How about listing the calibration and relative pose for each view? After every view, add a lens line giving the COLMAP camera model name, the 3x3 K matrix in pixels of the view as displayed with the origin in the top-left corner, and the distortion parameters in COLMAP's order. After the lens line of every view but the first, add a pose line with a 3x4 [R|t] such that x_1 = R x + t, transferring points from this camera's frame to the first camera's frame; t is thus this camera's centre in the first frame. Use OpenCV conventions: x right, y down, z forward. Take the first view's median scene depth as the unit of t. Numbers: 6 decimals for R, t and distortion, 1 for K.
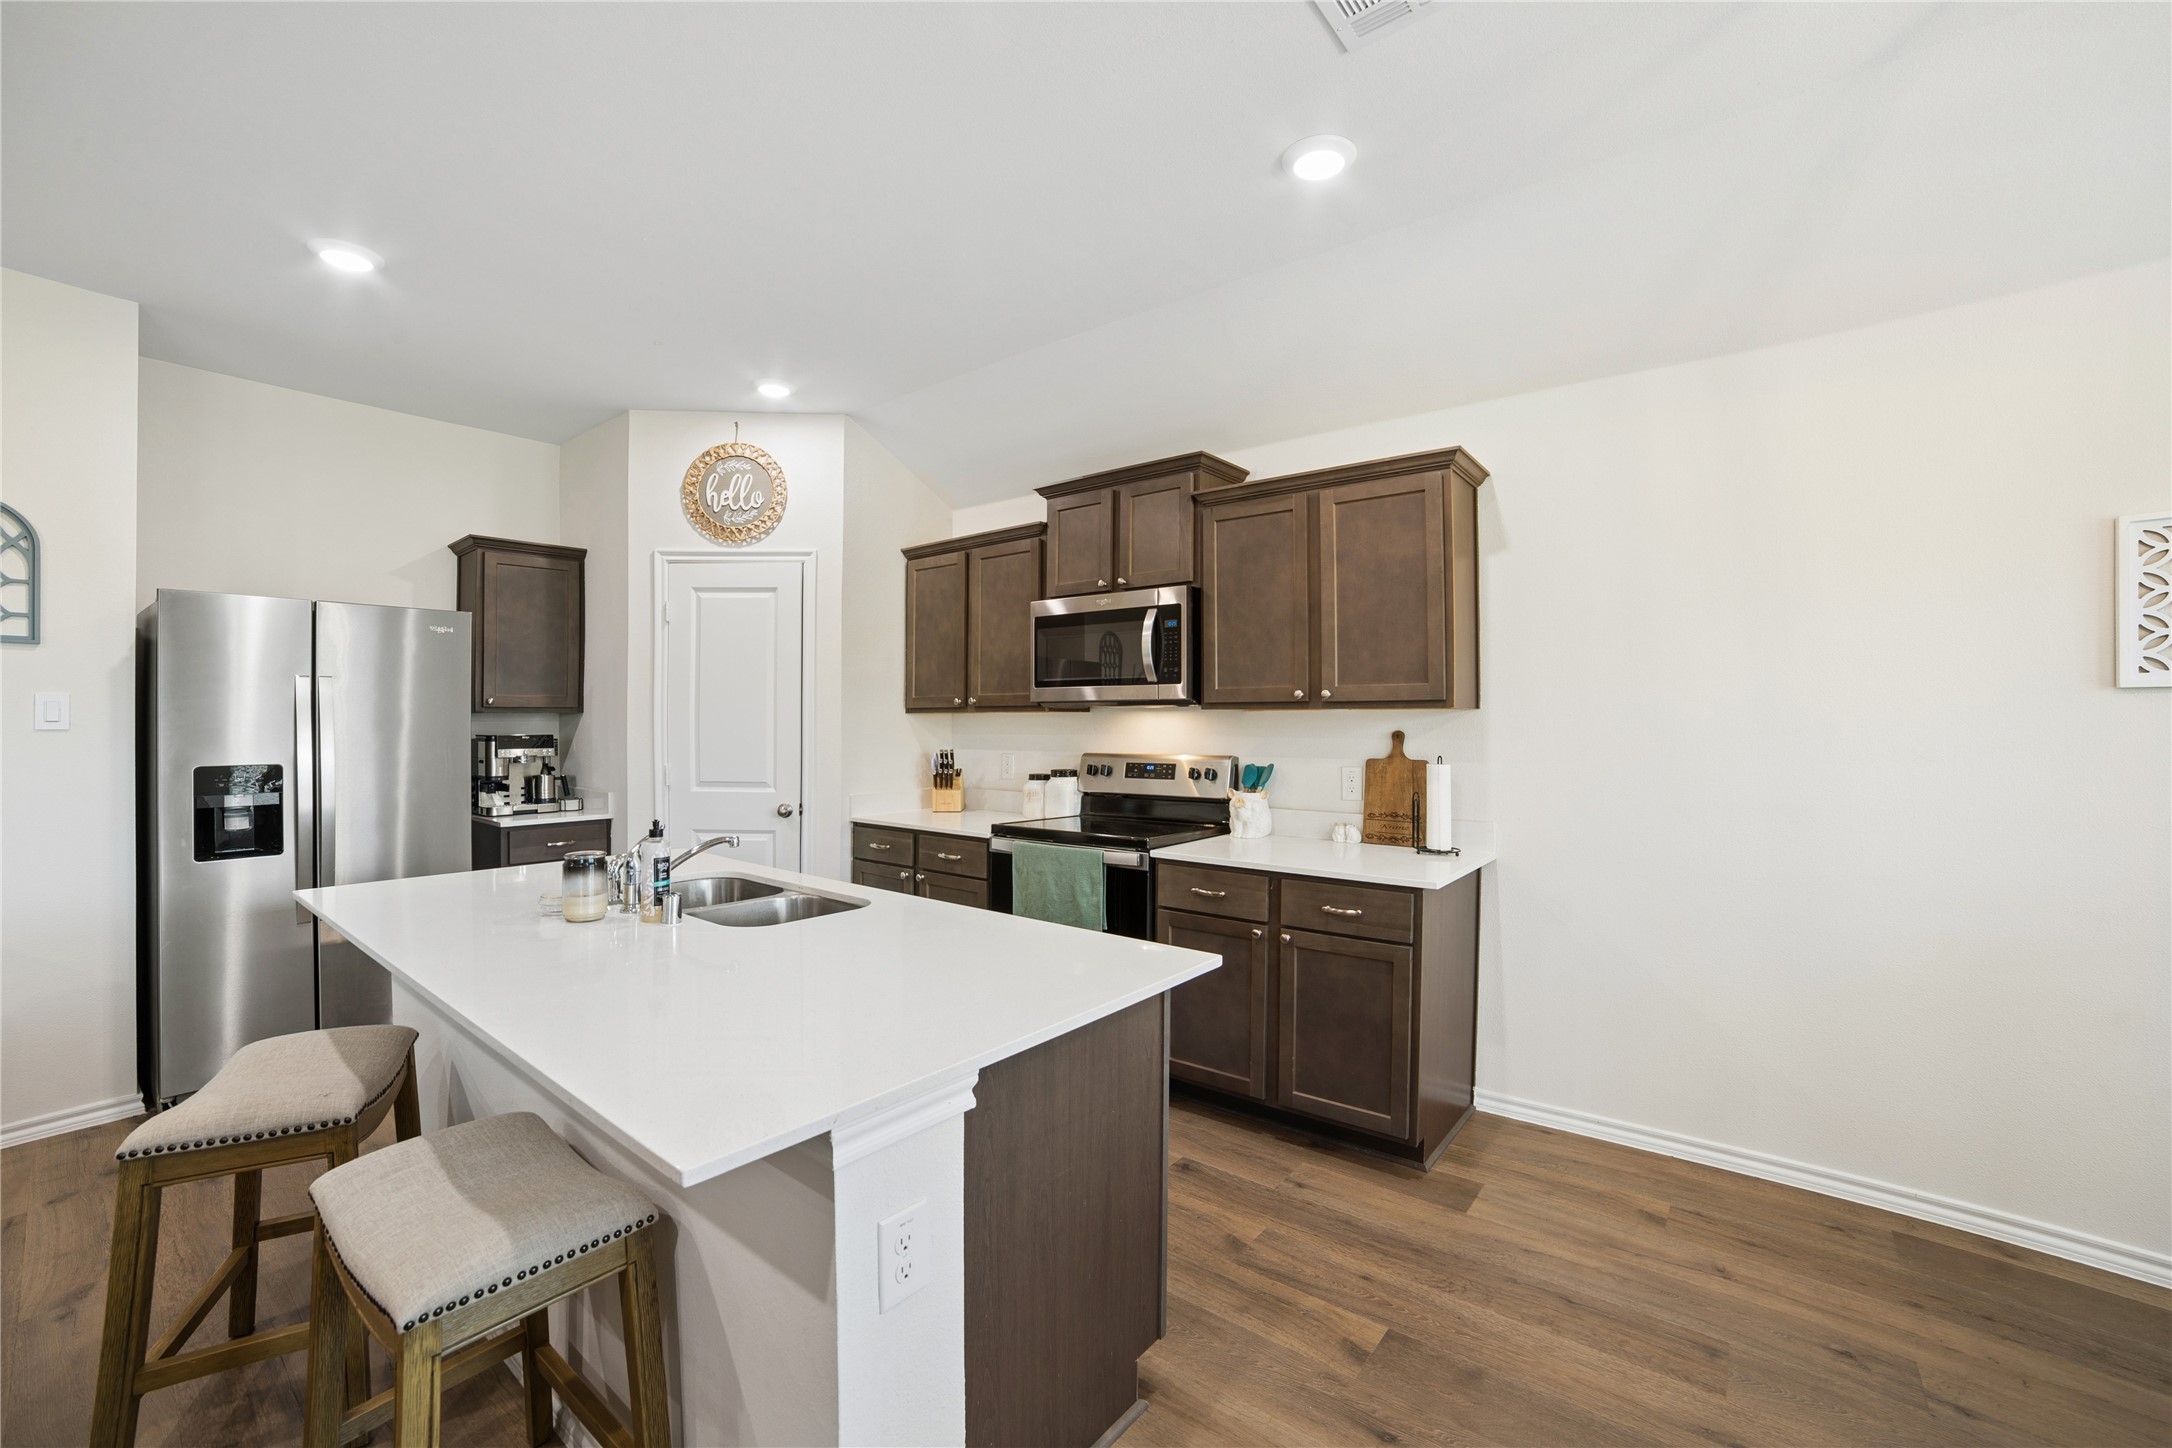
lens RADIAL K [[903.2, 0, 1086.0], [0, 903.2, 724.0], [0, 0, 1]] dist [-0.125314, 0.050507]
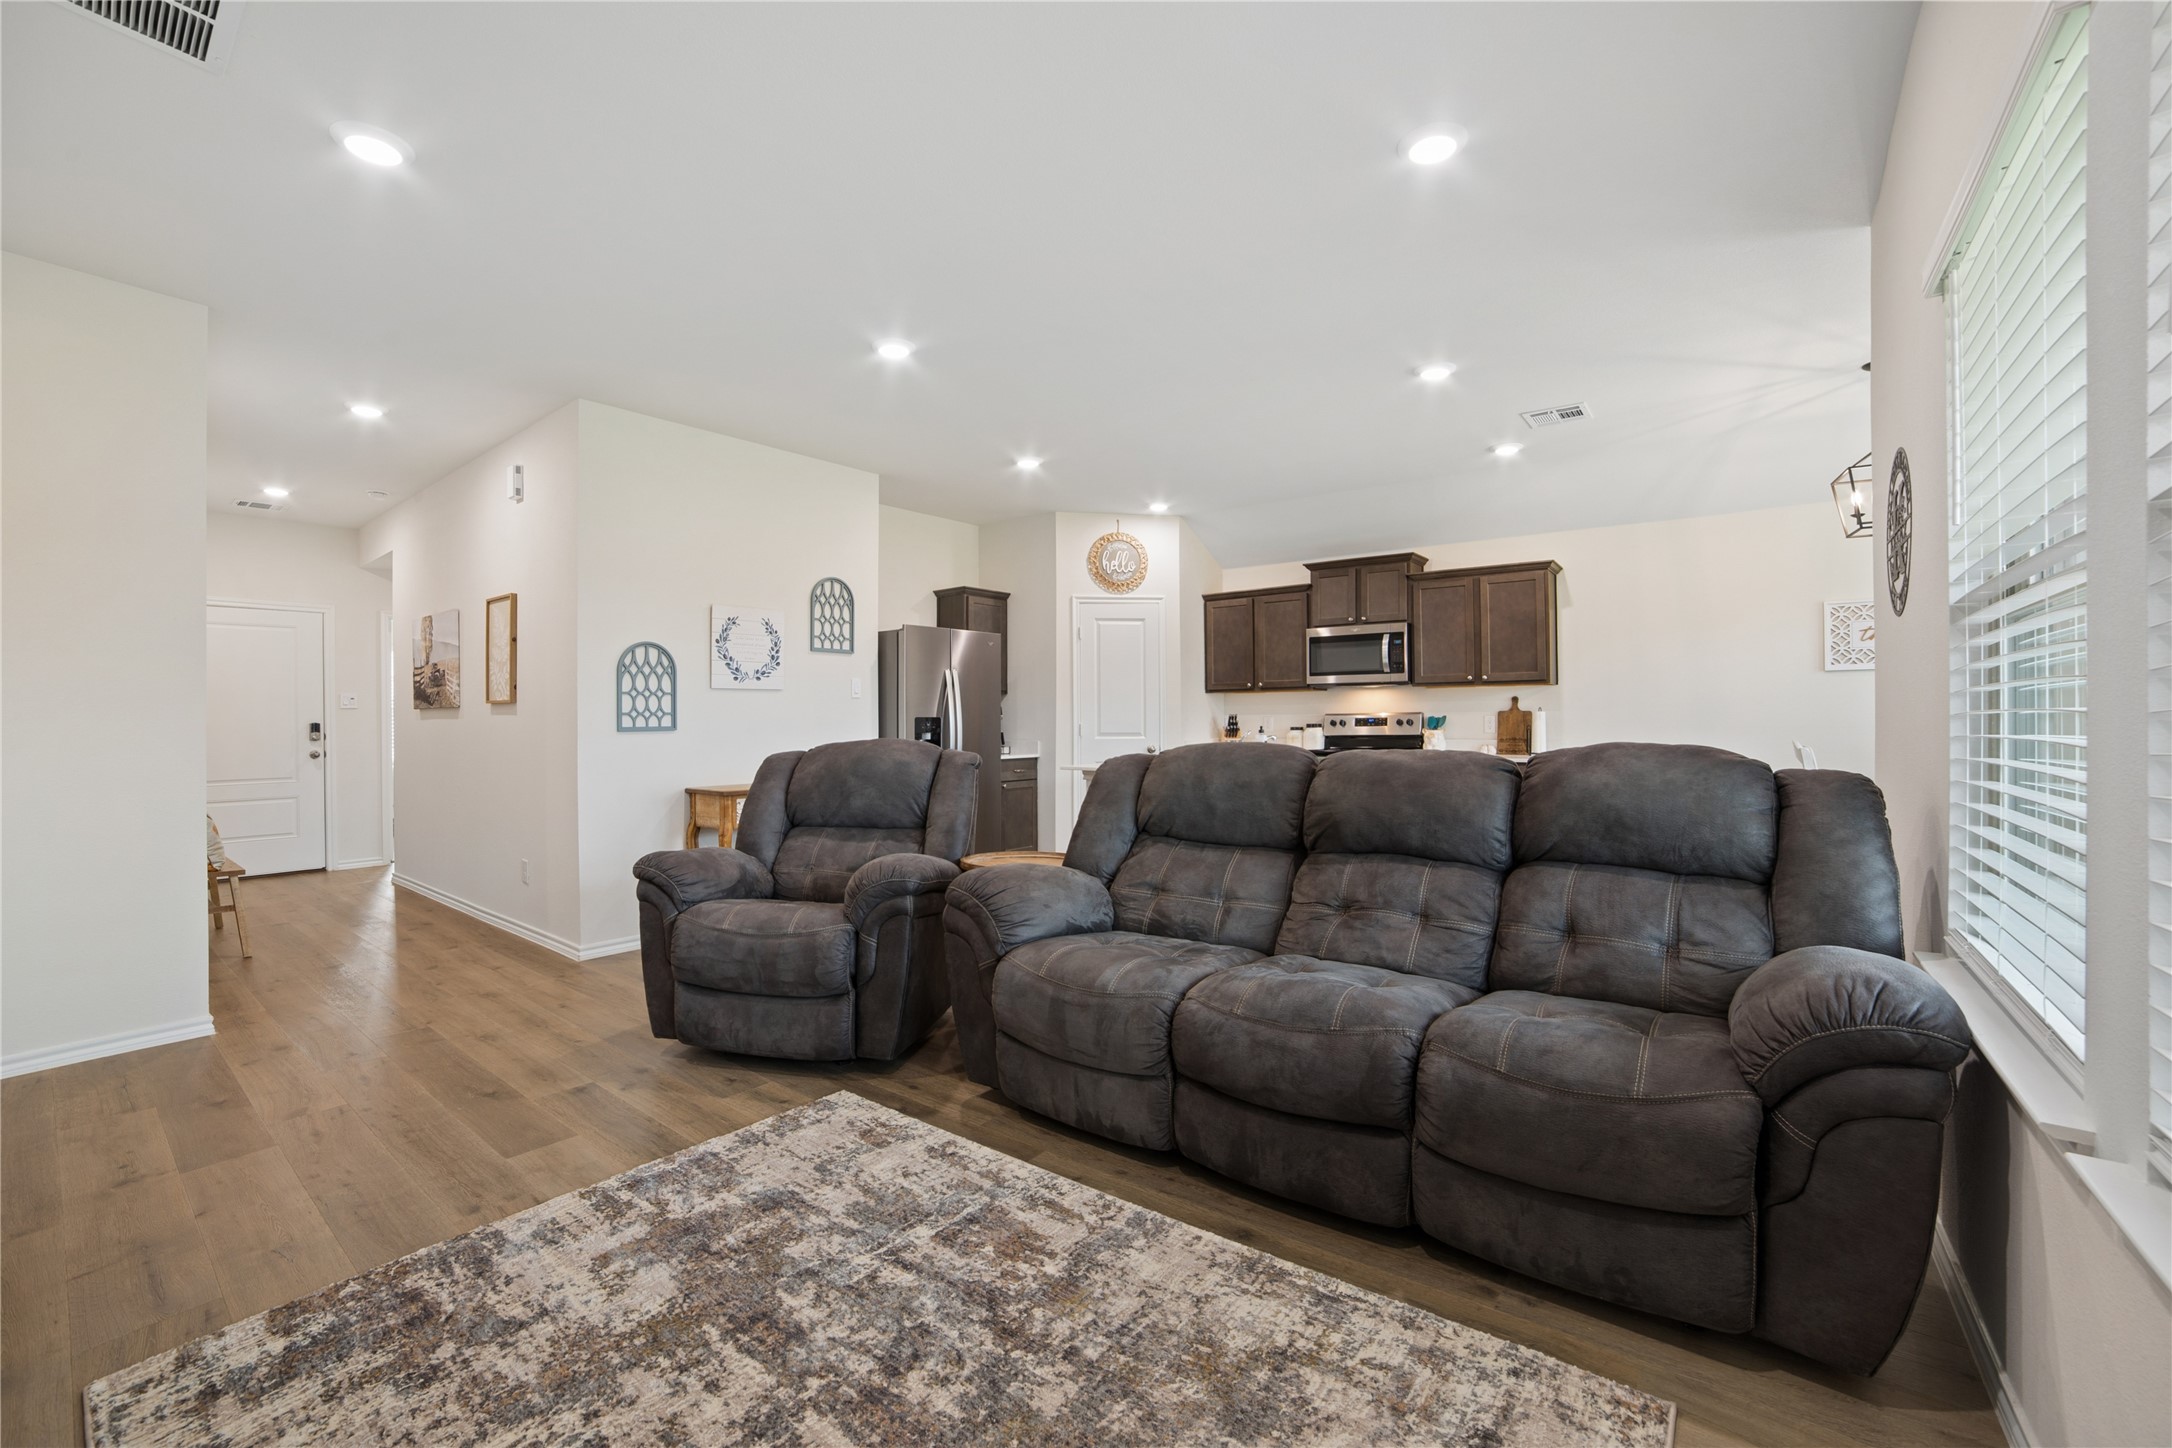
lens RADIAL K [[891.0, 0, 1079.1], [0, 891.0, 706.9], [0, 0, 1]] dist [-0.122484, 0.046441]
pose [[0.999829, -0.007303, 0.016965, -0.572912], [0.007593, 0.999825, -0.017071, 0.050017], [-0.016837, 0.017197, 0.999710, -0.796111]]
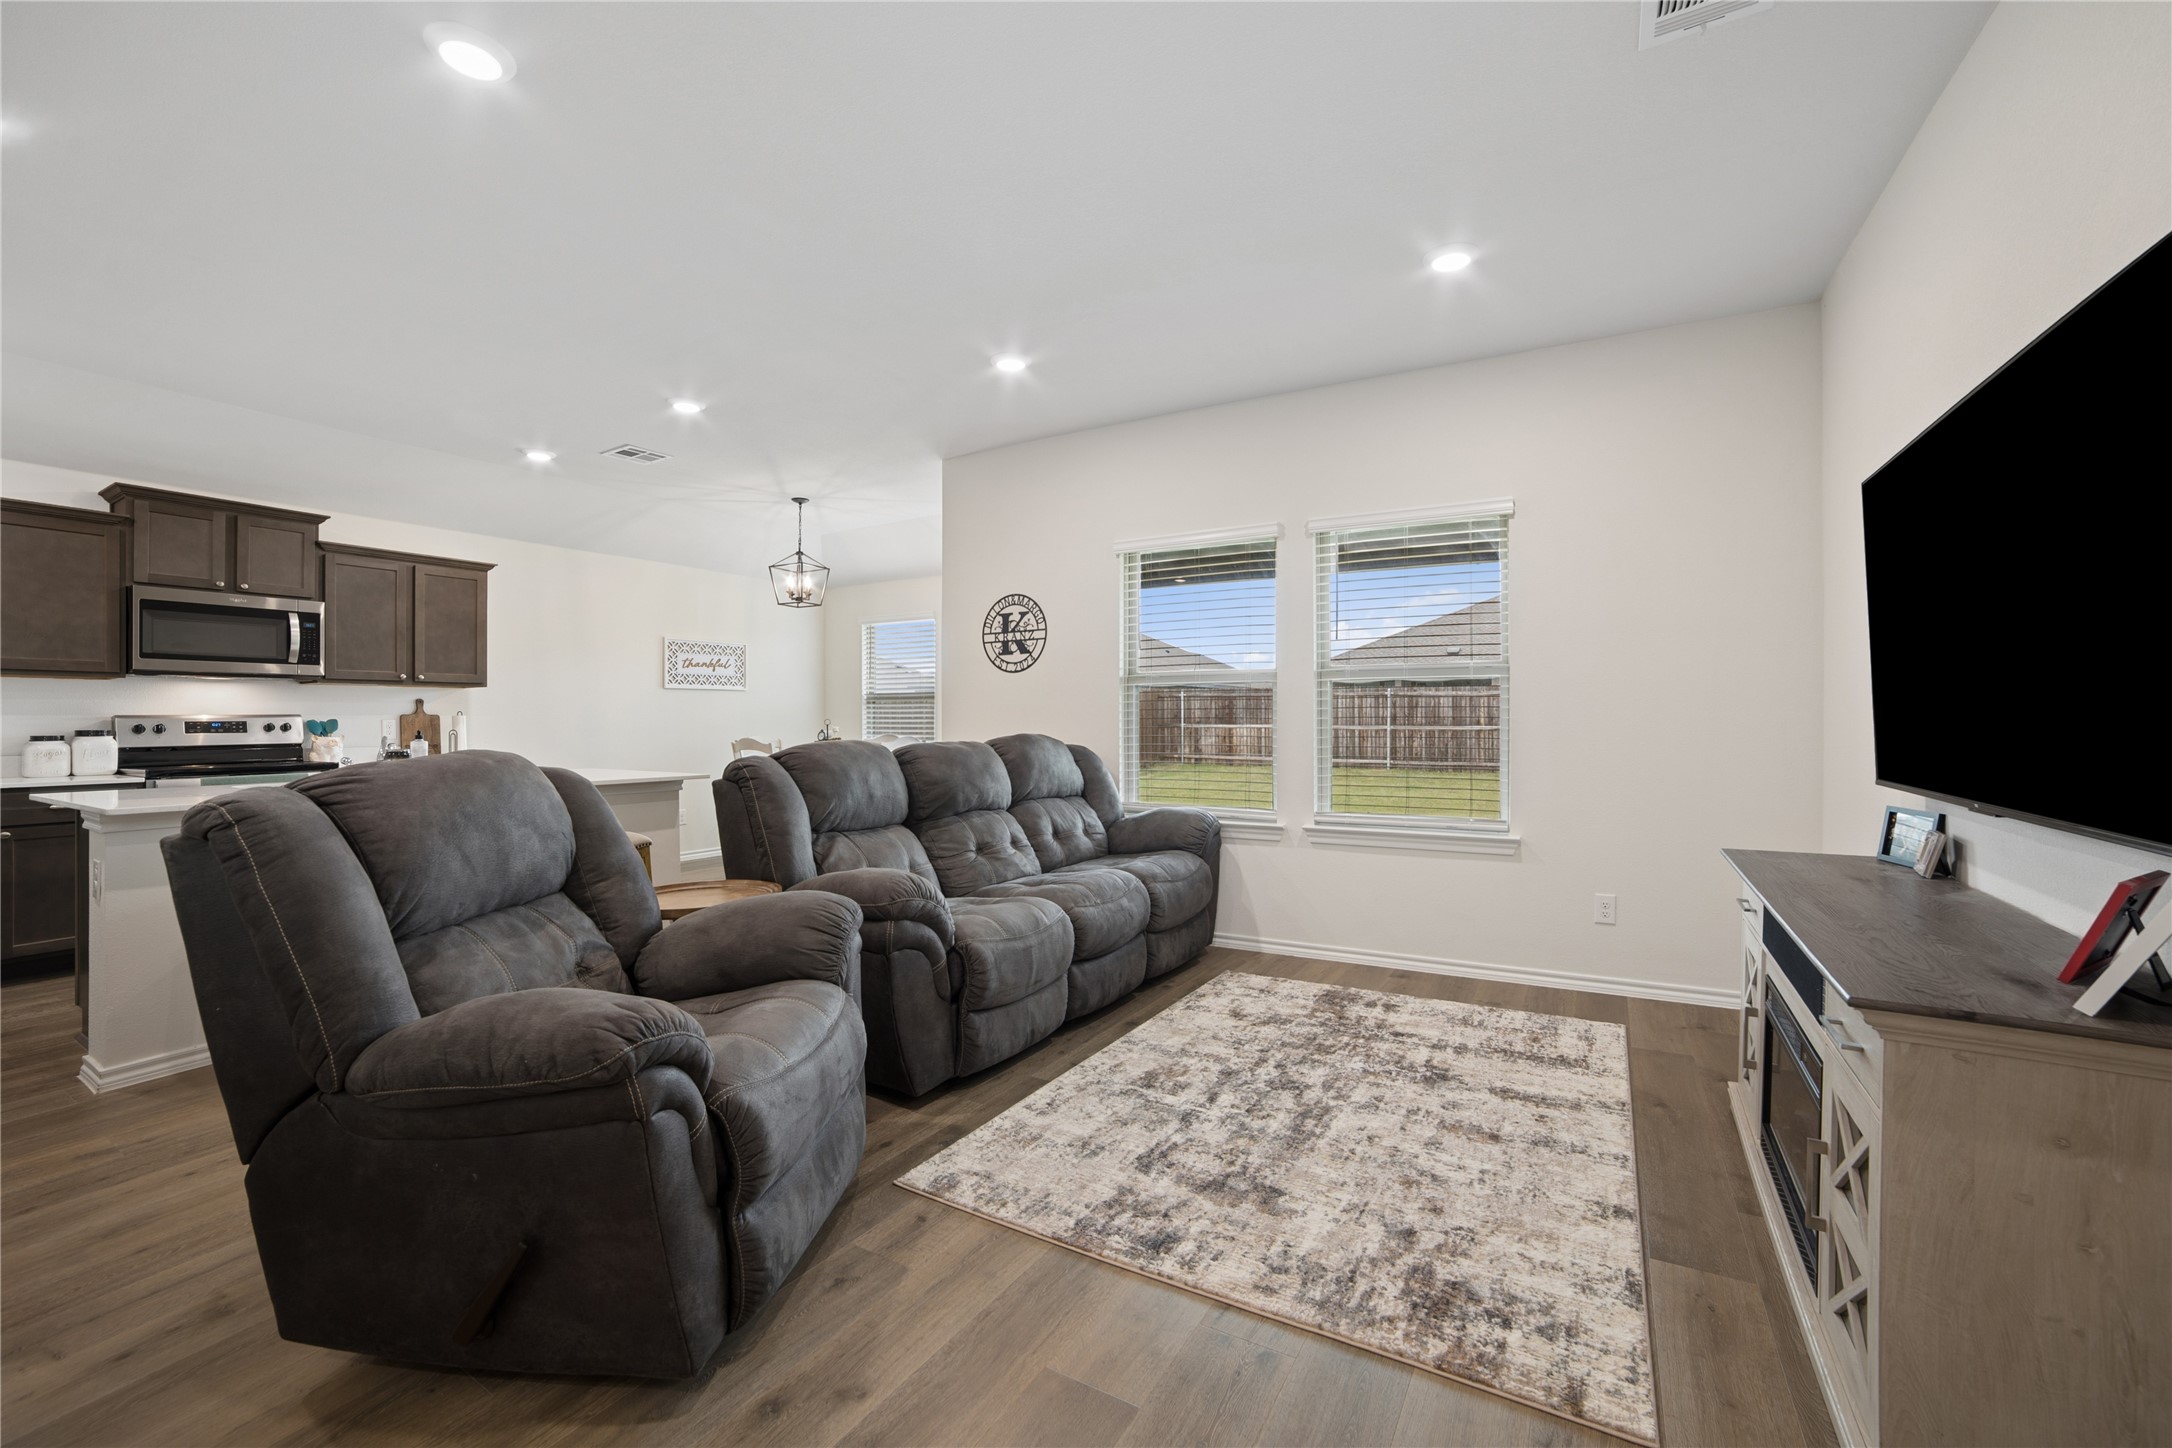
lens RADIAL K [[903.2, 0, 1086.0], [0, 903.2, 724.0], [0, 0, 1]] dist [-0.125314, 0.050507]
pose [[-0.145561, -0.005828, 0.989332, -1.384186], [0.004475, 0.999969, 0.006549, 0.047559], [-0.989339, 0.005380, -0.145530, -0.080416]]
